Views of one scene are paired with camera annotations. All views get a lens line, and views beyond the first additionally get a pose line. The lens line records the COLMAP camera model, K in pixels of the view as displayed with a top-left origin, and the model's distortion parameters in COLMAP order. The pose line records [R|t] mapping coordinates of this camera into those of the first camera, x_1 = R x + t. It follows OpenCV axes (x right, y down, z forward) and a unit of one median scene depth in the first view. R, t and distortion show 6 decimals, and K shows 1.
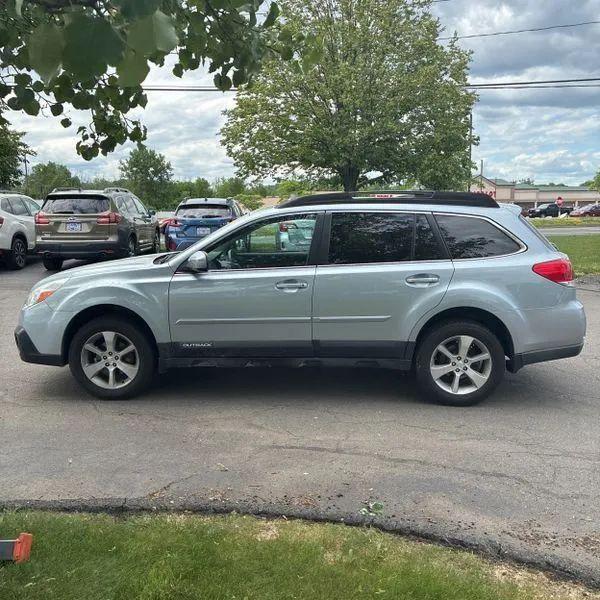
lens RADIAL K [[626.0, 0, 300.0], [0, 626.0, 300.0], [0, 0, 1]] dist [0.045231, -0.005807]
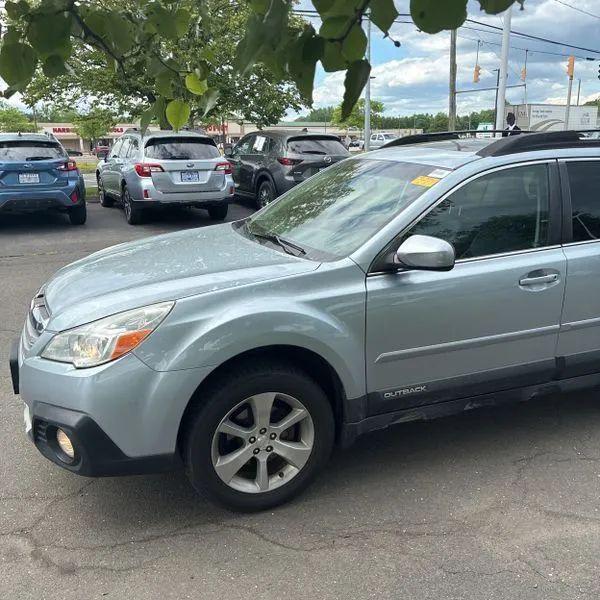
lens RADIAL K [[617.1, 0, 293.9], [0, 617.1, 300.1], [0, 0, 1]] dist [0.033181, 0.007383]
pose [[0.907263, -0.107348, 0.406632, -0.464599], [0.064196, 0.990894, 0.118357, -0.086702], [-0.415635, -0.081277, 0.905893, 0.487840]]
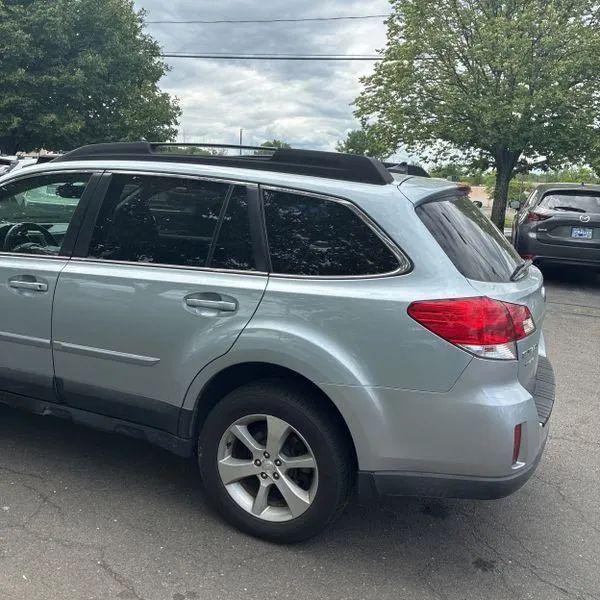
lens RADIAL K [[623.1, 0, 301.2], [0, 623.1, 292.6], [0, 0, 1]] dist [0.017660, 0.006100]
pose [[0.935741, 0.121684, -0.331030, 0.413248], [-0.117427, 0.992536, 0.032910, -0.063216], [0.332564, 0.008077, 0.943046, 0.465989]]
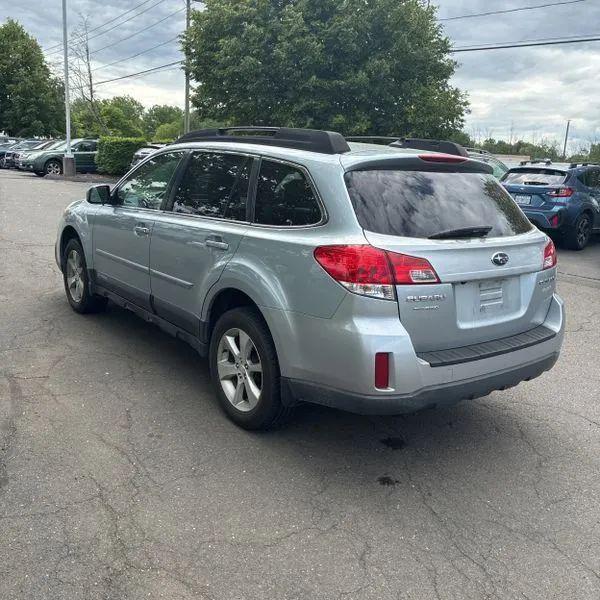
lens RADIAL K [[617.1, 0, 293.9], [0, 617.1, 300.1], [0, 0, 1]] dist [0.033181, 0.007383]
pose [[0.641737, 0.211716, -0.737122, 0.748039], [-0.176816, 0.976092, 0.126417, -0.070193], [0.746263, 0.049208, 0.663829, 0.531664]]
